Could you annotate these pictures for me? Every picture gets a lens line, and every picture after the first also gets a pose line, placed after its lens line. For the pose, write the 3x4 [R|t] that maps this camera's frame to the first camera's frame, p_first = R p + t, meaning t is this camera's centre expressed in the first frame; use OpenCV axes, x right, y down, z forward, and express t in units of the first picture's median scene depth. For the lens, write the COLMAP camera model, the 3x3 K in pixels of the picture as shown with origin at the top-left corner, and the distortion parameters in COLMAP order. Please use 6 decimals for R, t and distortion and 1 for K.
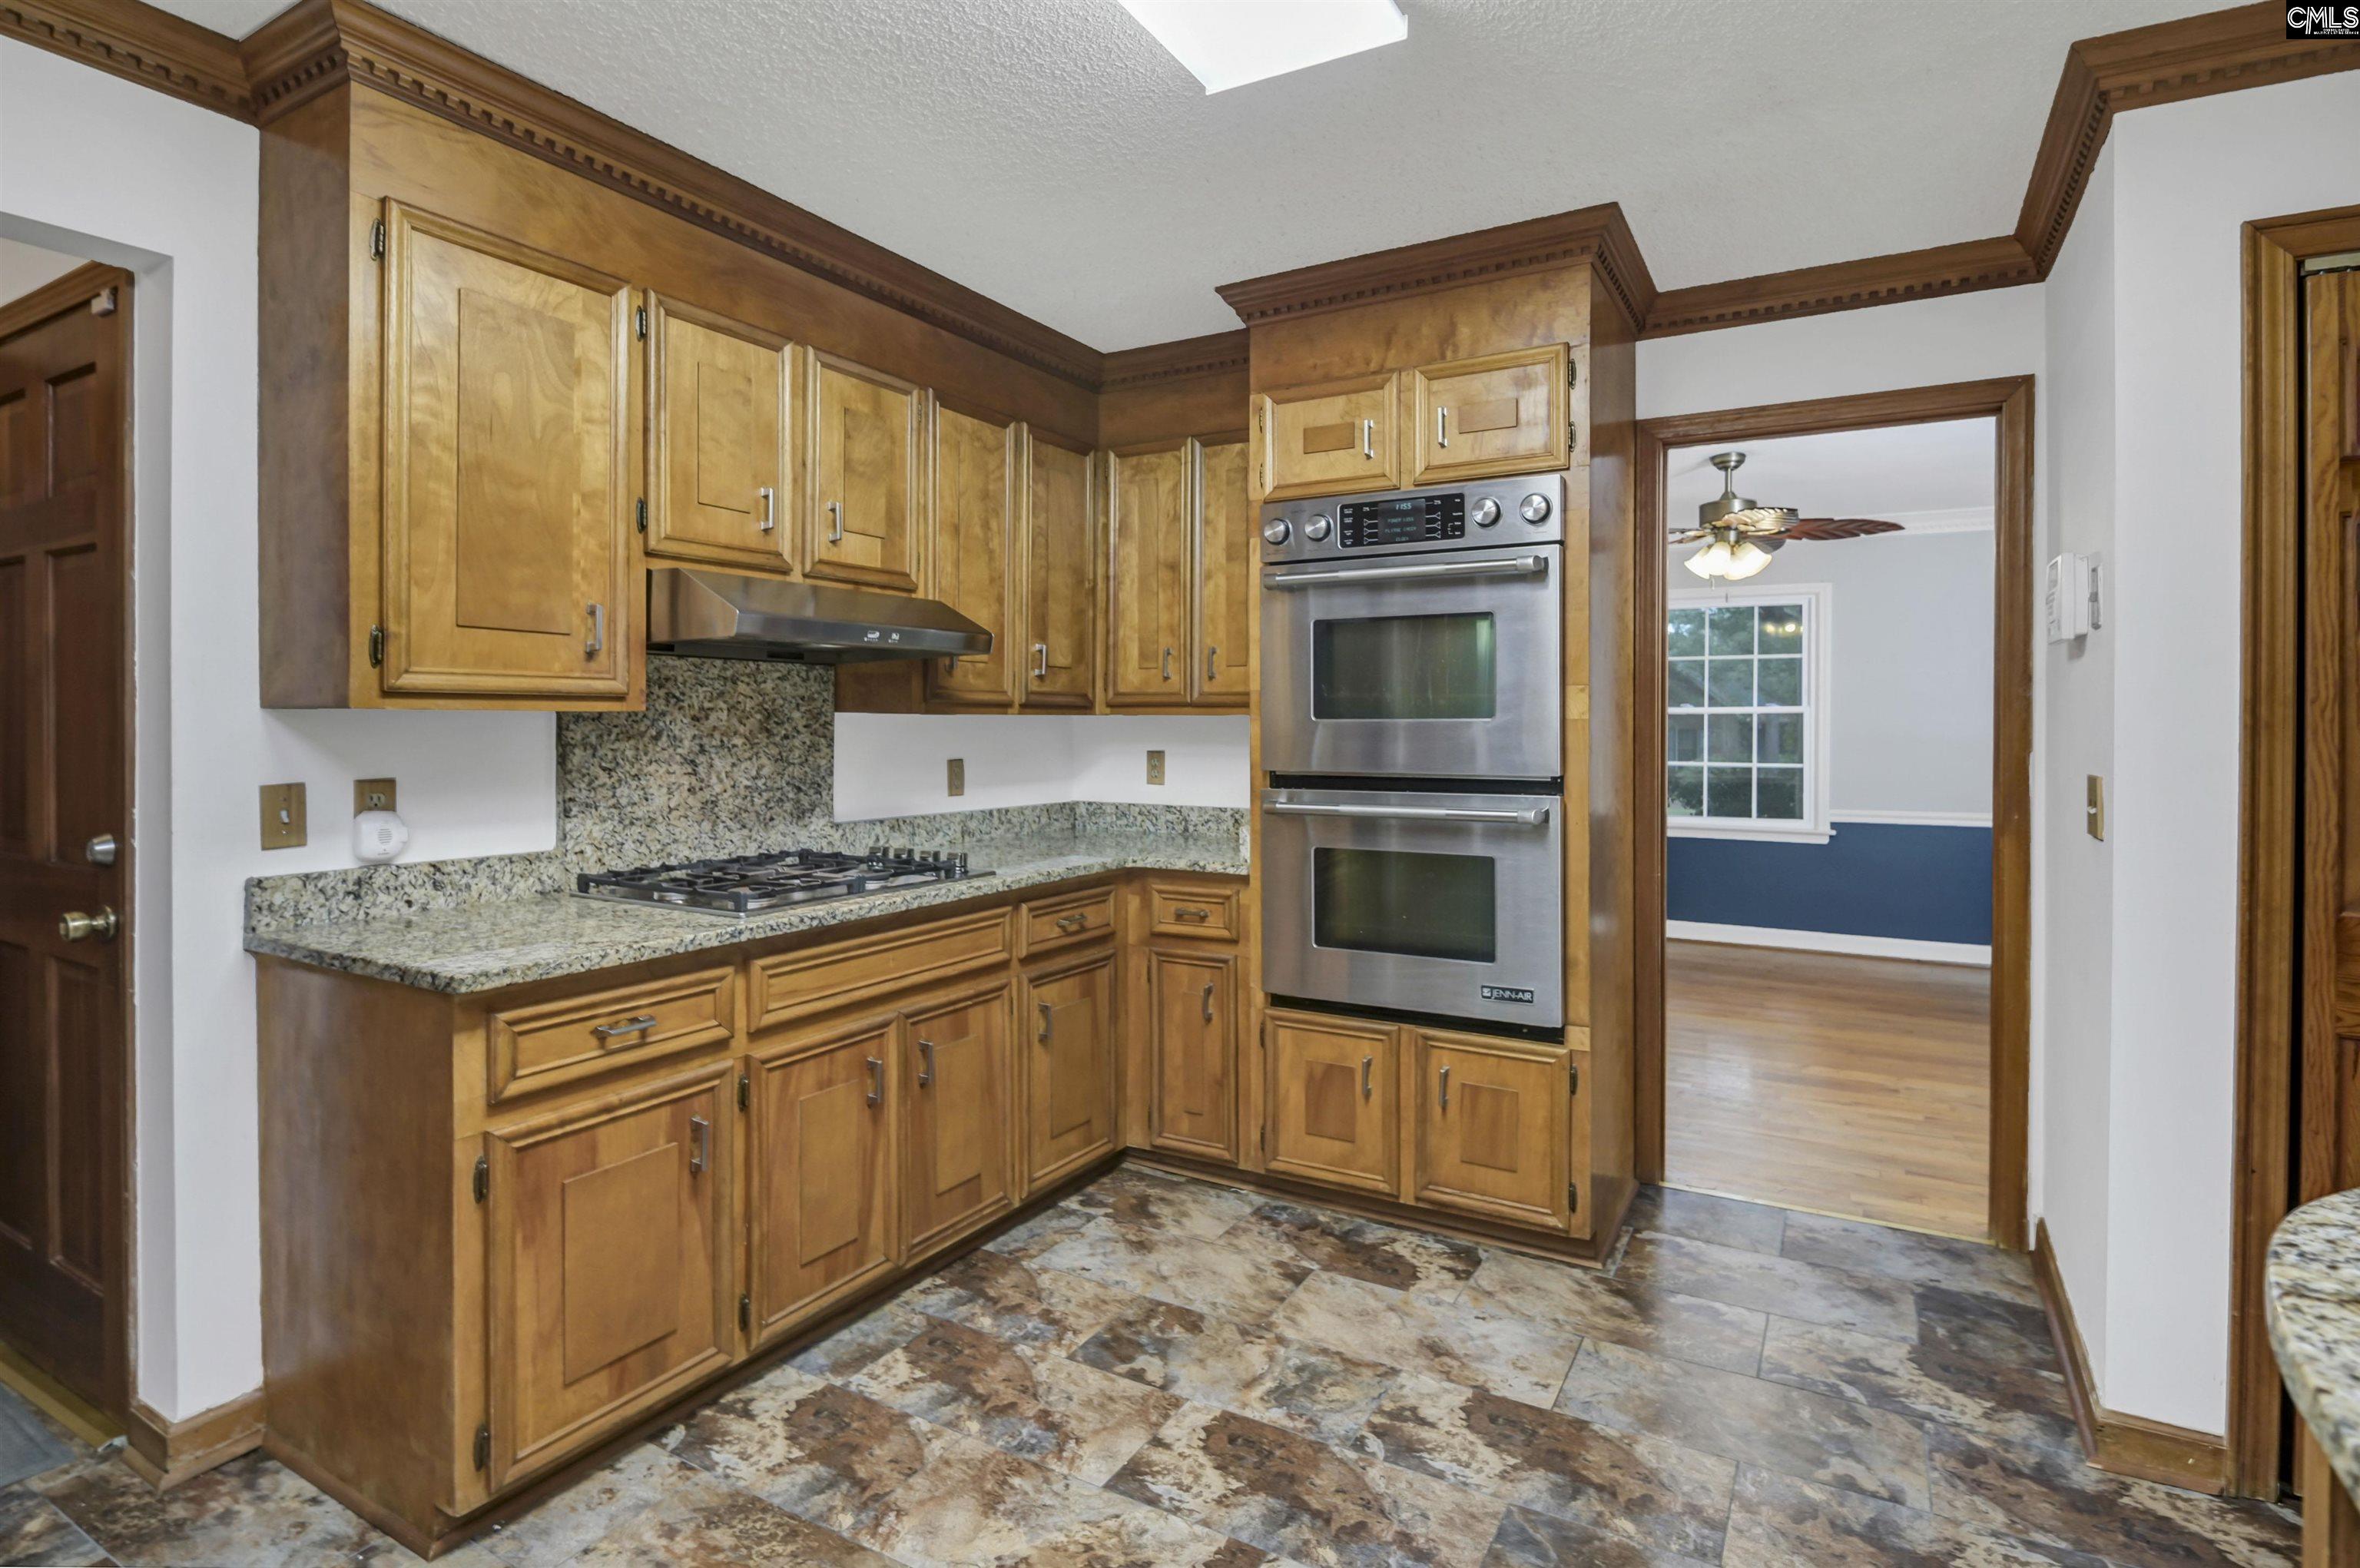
lens RADIAL K [[1172.6, 0, 1183.6], [0, 1172.6, 725.3], [0, 0, 1]] dist [-0.001288, -0.000635]
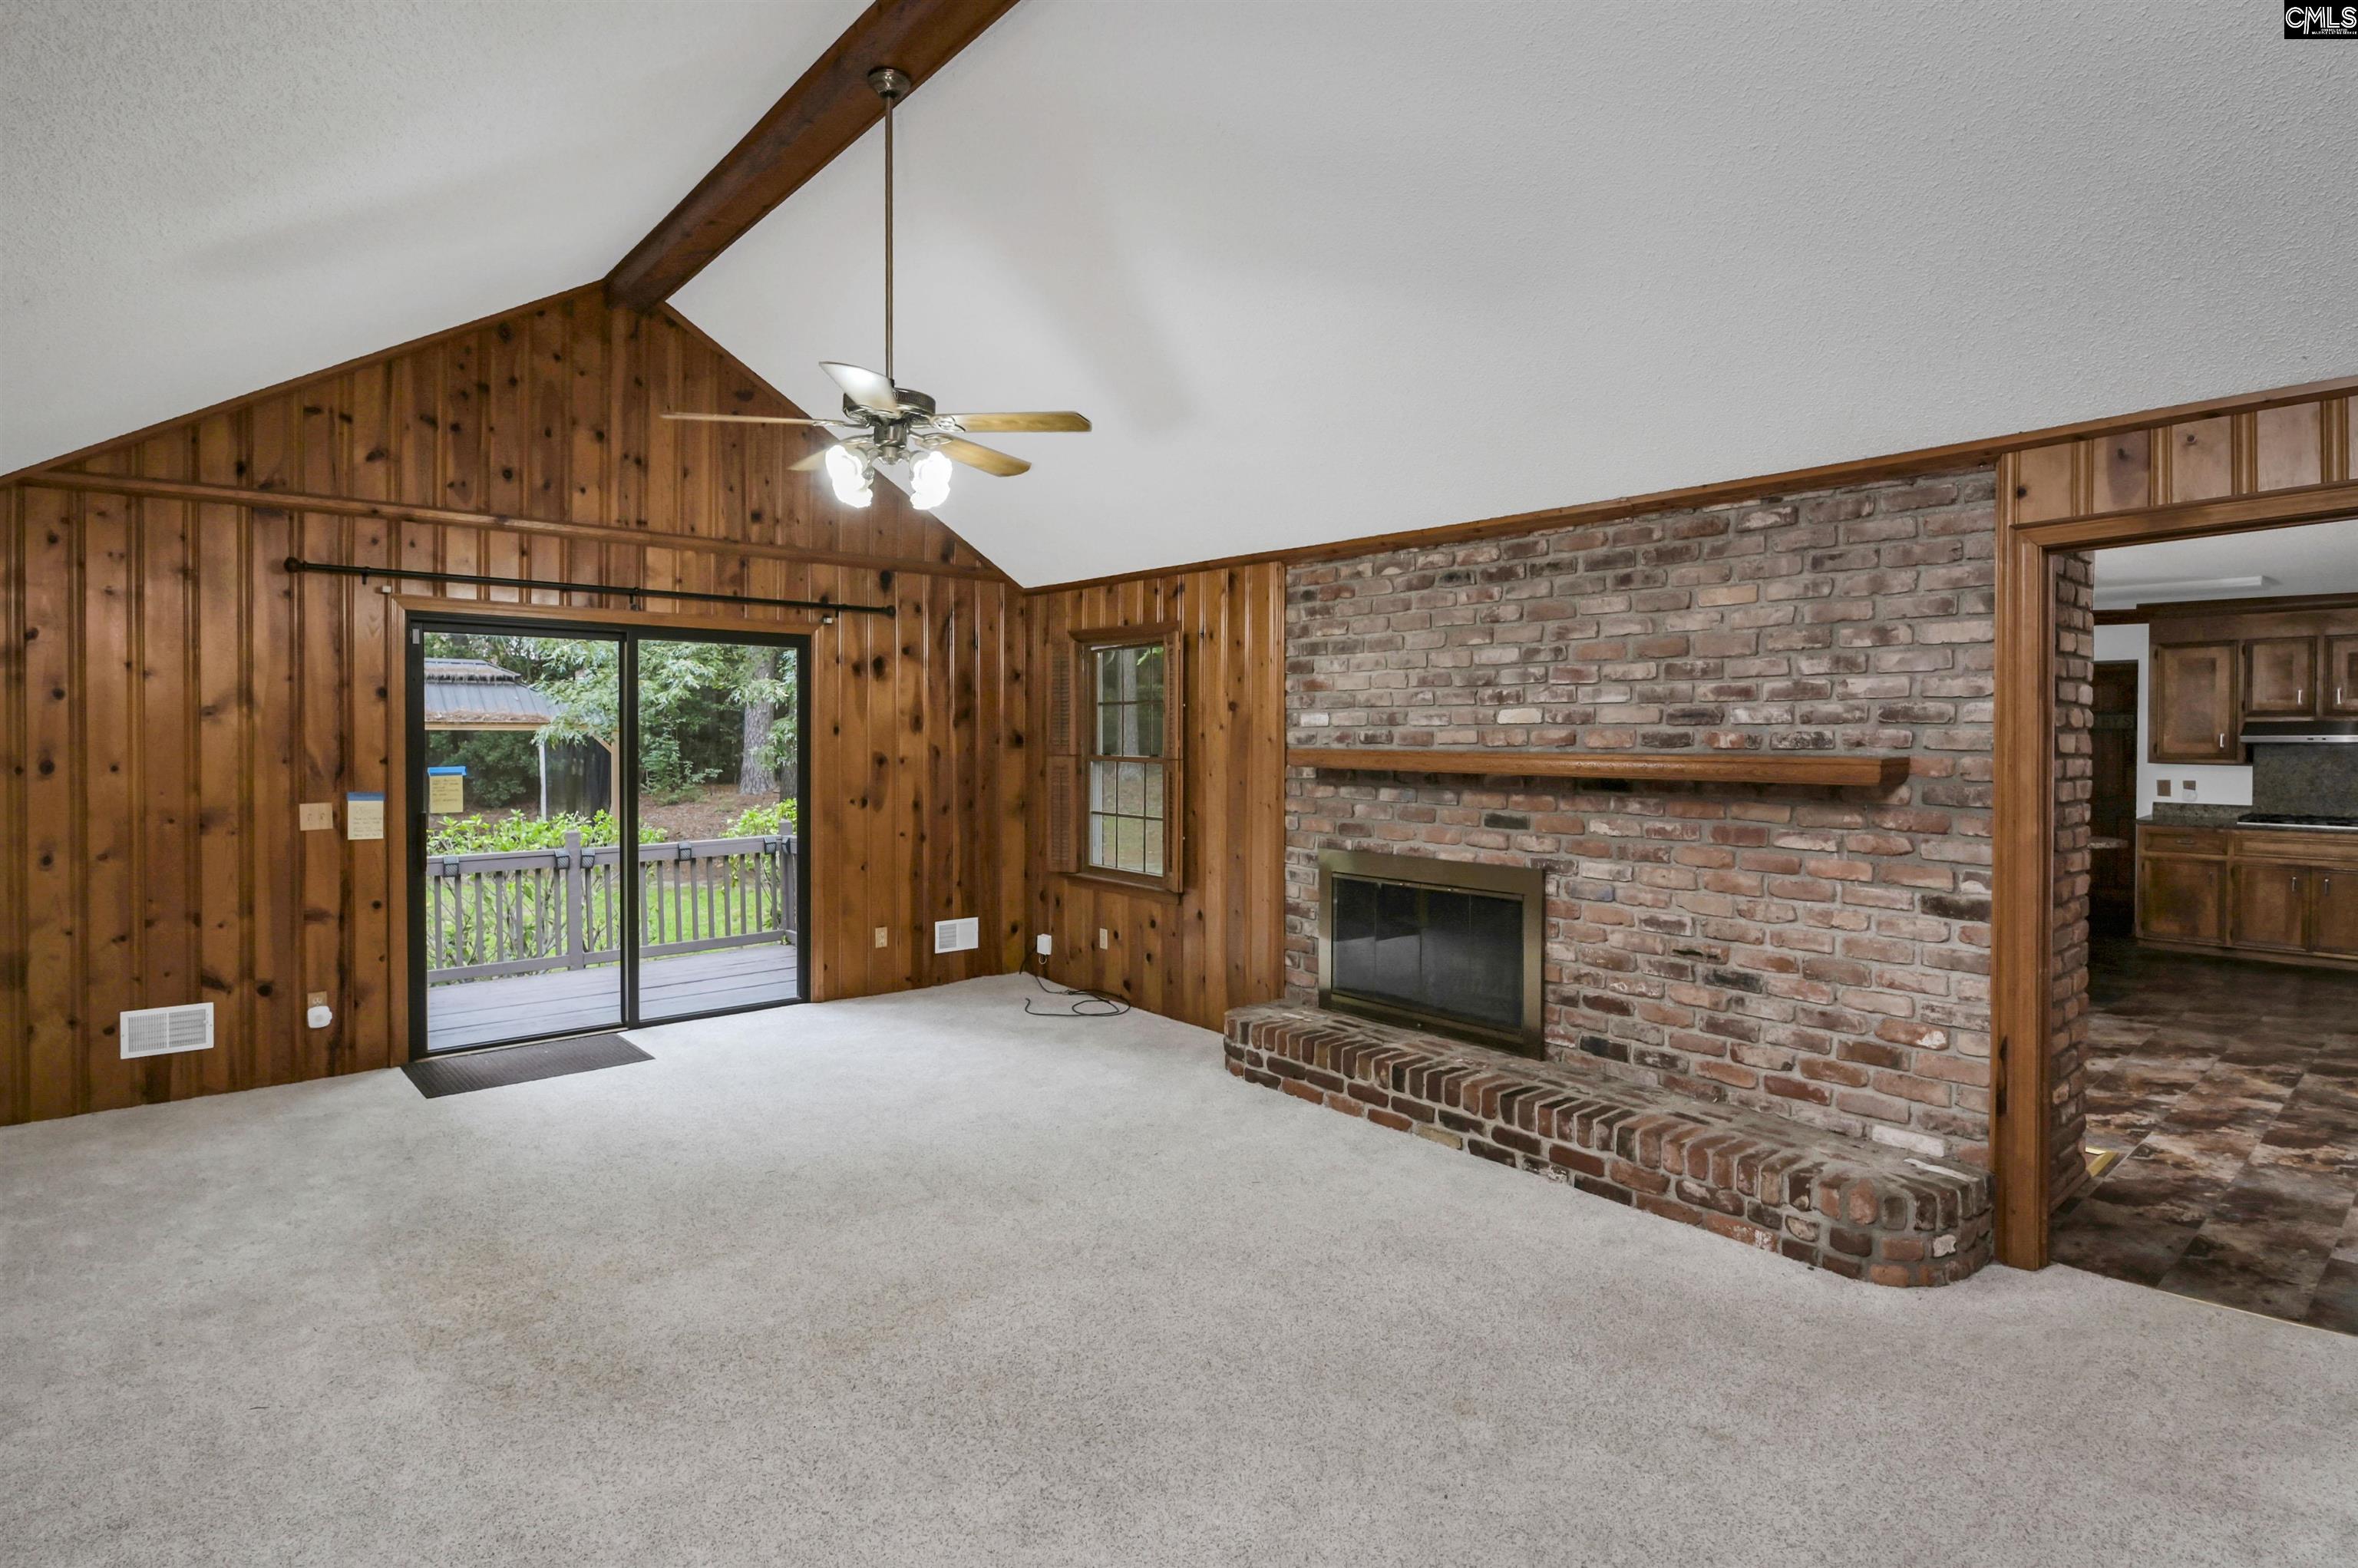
lens RADIAL K [[1210.9, 0, 1169.1], [0, 1210.9, 747.8], [0, 0, 1]] dist [-0.000975, -0.001643]
pose [[-0.342421, 0.010174, -0.939491, 3.511307], [-0.005033, 0.999907, 0.012663, -0.078494], [0.939533, 0.009065, -0.342338, -0.656991]]
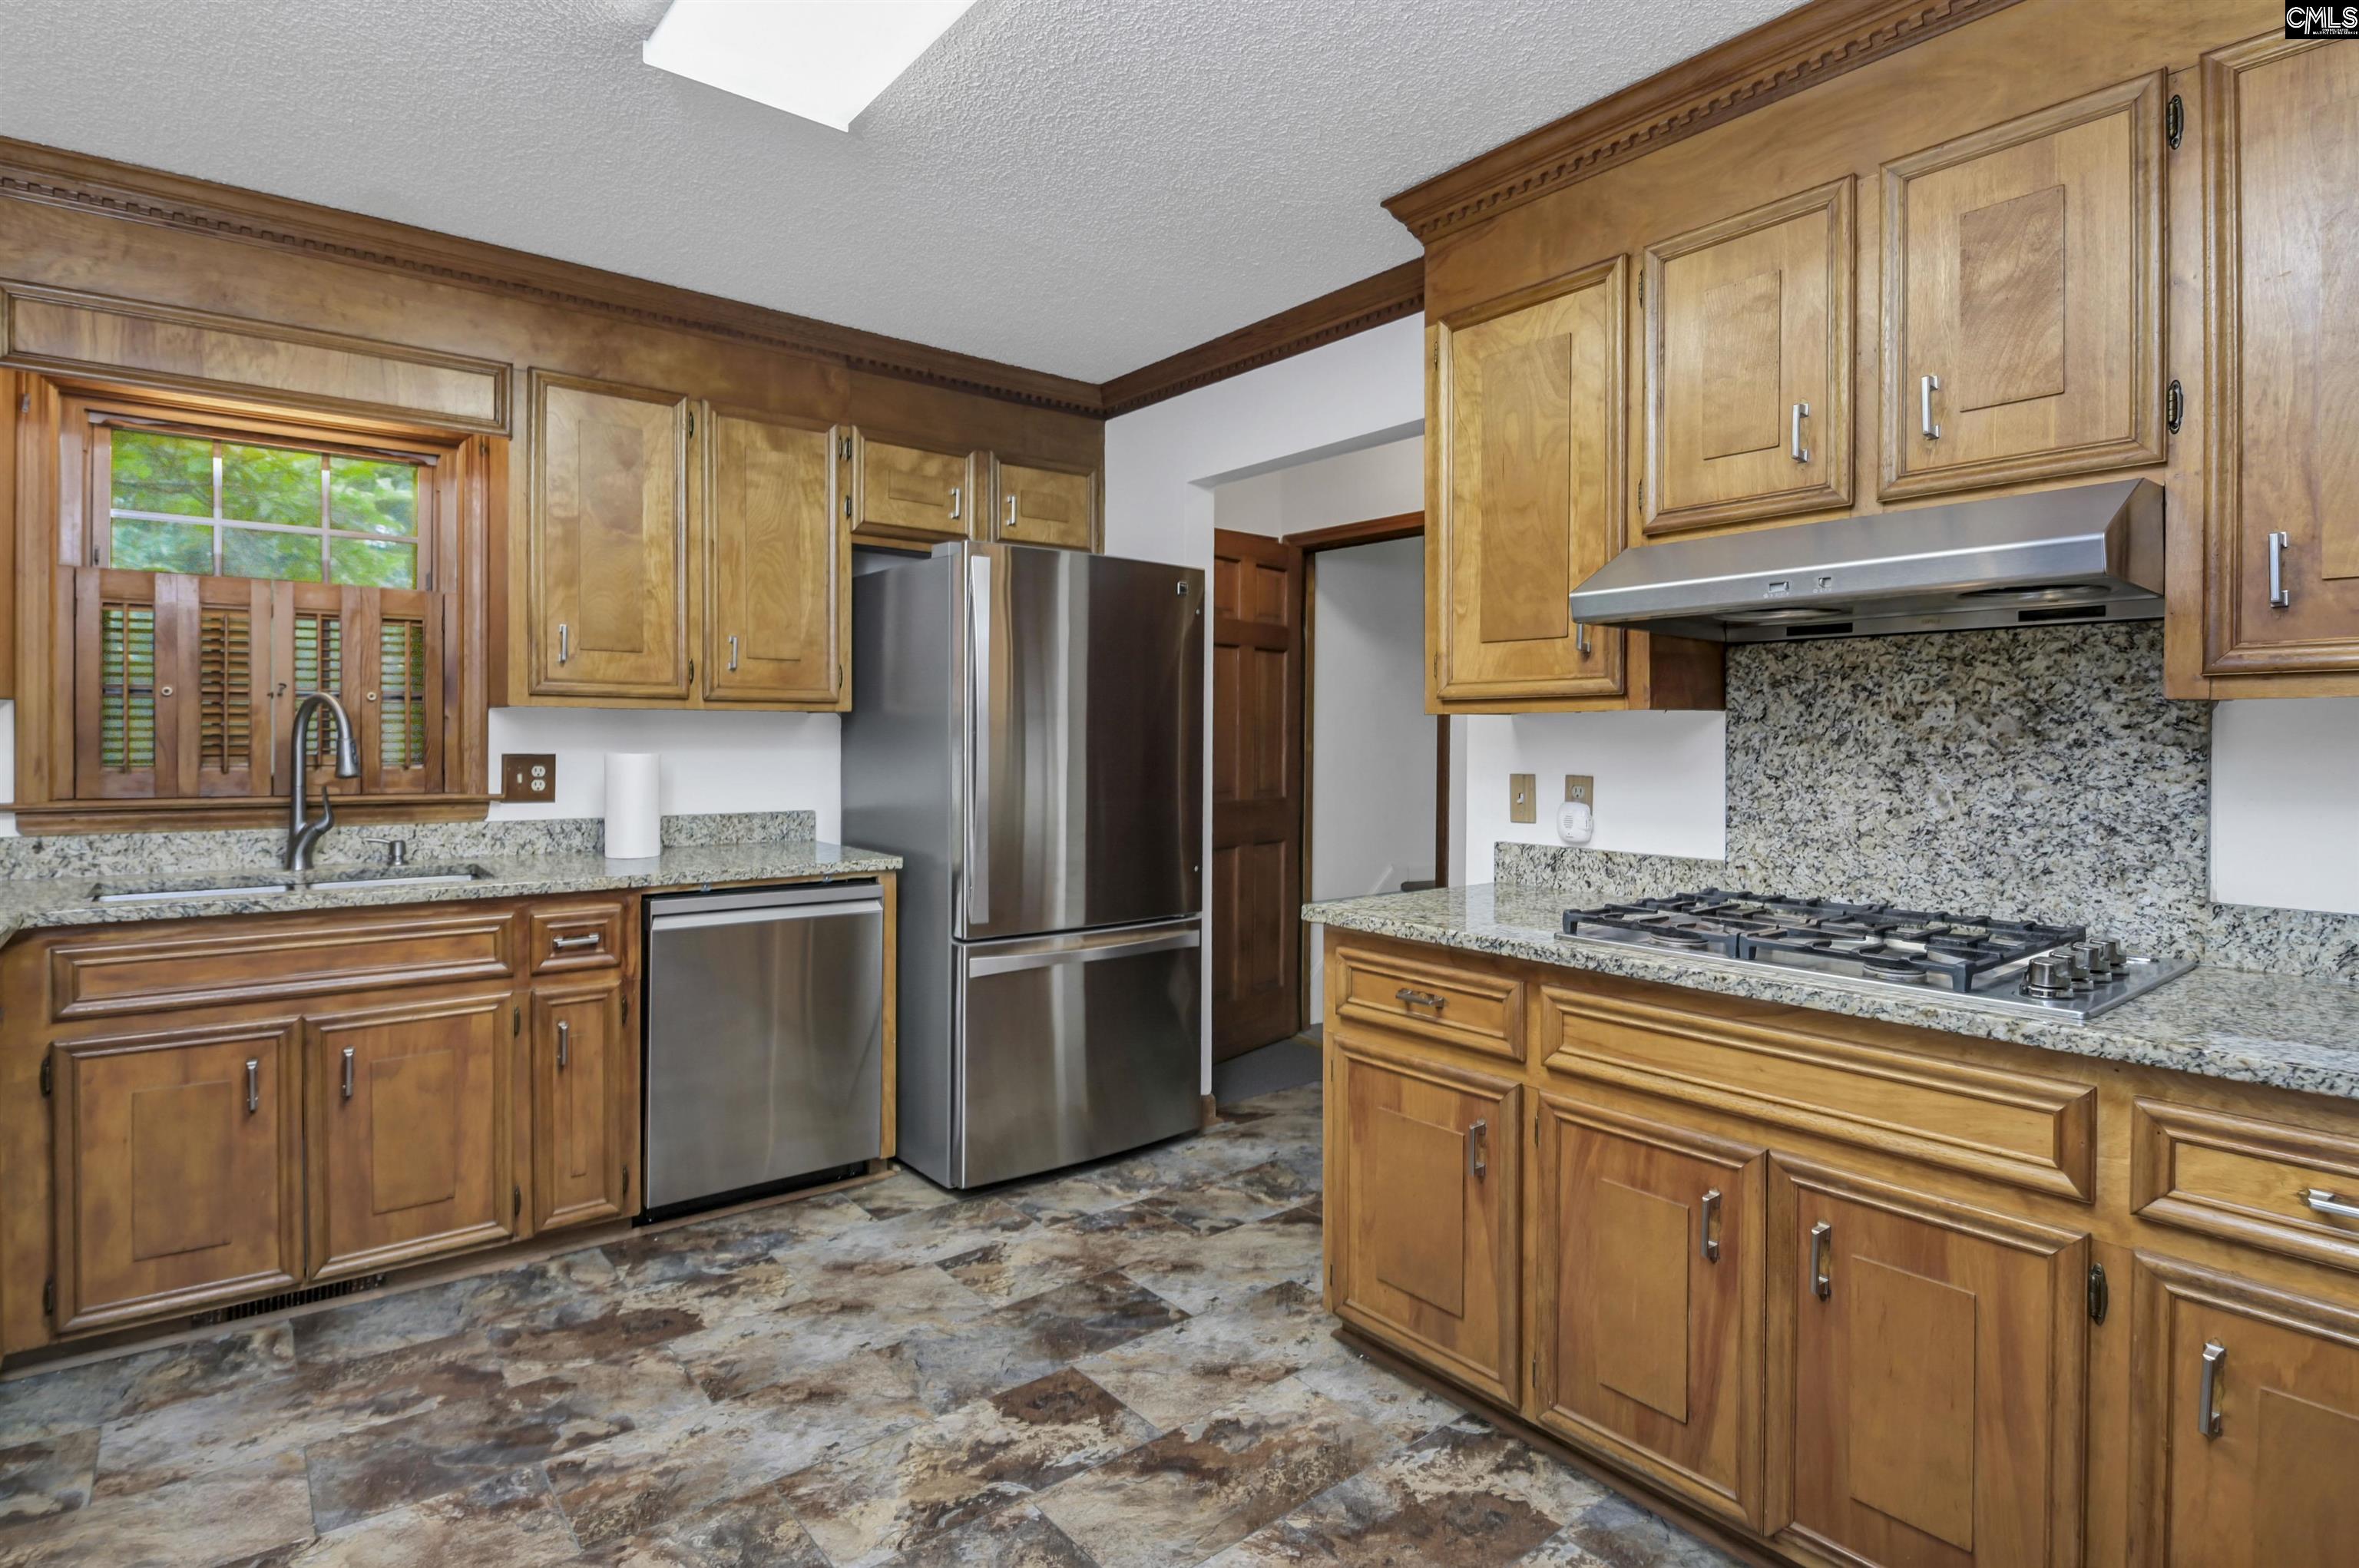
lens RADIAL K [[1211.4, 0, 1169.6], [0, 1211.4, 747.8], [0, 0, 1]] dist [-0.000975, -0.001643]
pose [[-0.366486, 0.003258, -0.930418, 0.499652], [-0.007151, 0.999954, 0.006319, 0.013110], [0.930396, 0.008969, -0.366446, 0.902490]]
